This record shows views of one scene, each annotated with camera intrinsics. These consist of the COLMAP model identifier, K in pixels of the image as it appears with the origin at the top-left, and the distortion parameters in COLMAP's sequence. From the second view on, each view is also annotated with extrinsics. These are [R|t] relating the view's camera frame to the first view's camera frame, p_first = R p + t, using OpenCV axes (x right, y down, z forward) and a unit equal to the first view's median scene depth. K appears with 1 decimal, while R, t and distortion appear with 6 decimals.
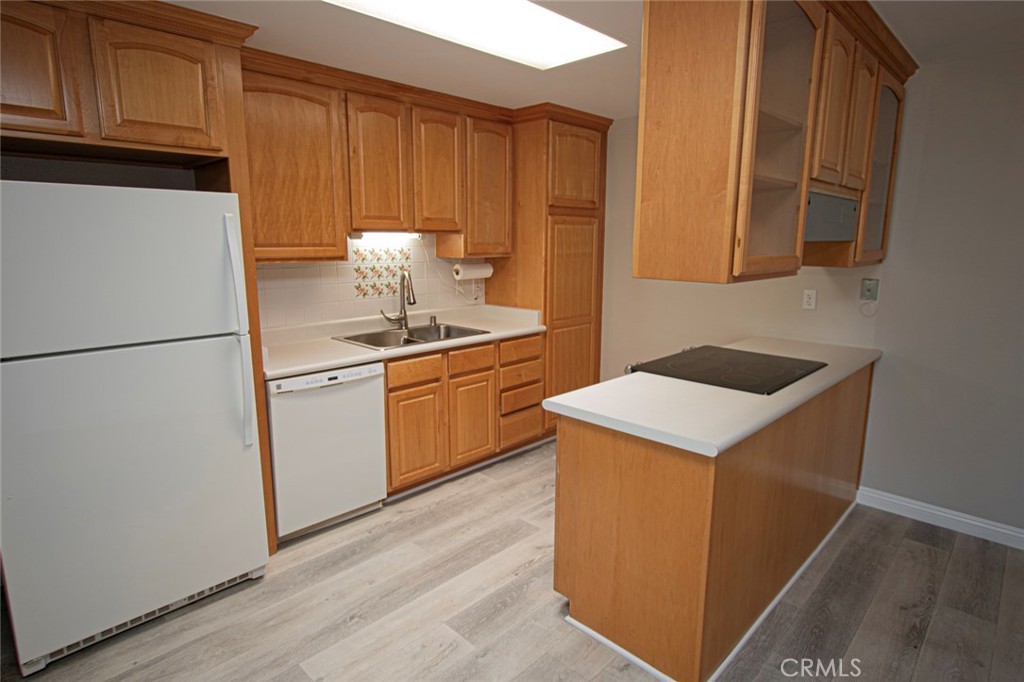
lens RADIAL K [[539.0, 0, 512.0], [0, 539.0, 341.0], [0, 0, 1]] dist [-0.001025, -0.000059]
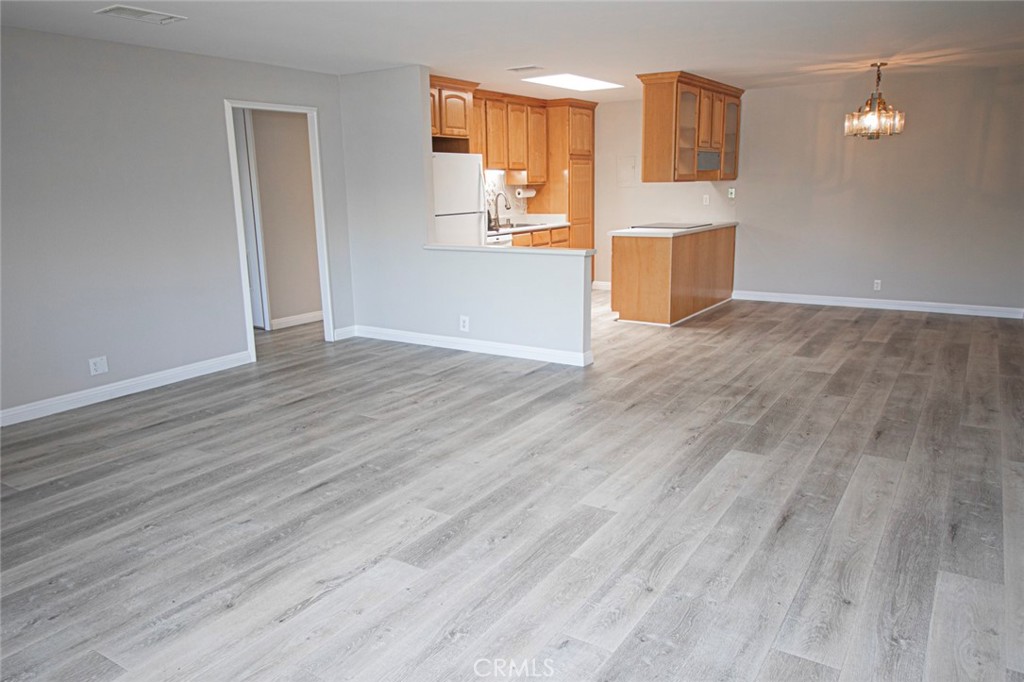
lens RADIAL K [[727.6, 0, 512.0], [0, 727.6, 341.0], [0, 0, 1]] dist [-0.000708, -0.000163]
pose [[0.980646, -0.062451, 0.185561, -0.665081], [0.058420, 0.997924, 0.027121, 0.317491], [-0.186869, -0.015756, 0.982258, -1.469850]]
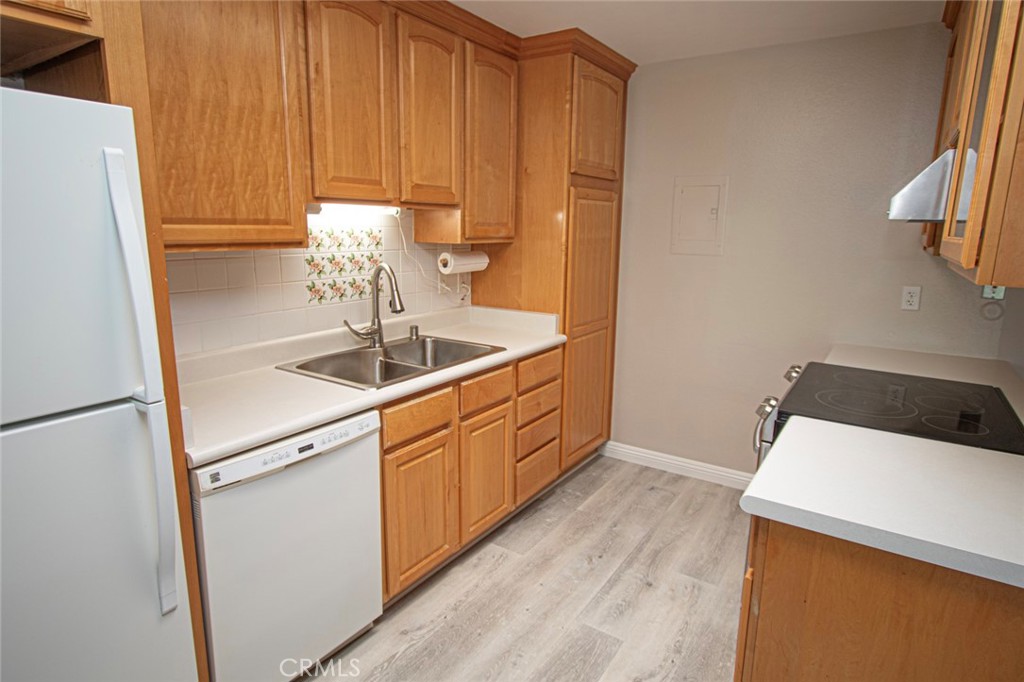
lens RADIAL K [[557.9, 0, 512.0], [0, 557.9, 341.0], [0, 0, 1]] dist [-0.001984, -0.000413]
pose [[0.983415, -0.027549, 0.179264, -0.171027], [0.023932, 0.999465, 0.022309, -0.044290], [-0.179783, -0.017648, 0.983548, 0.284081]]
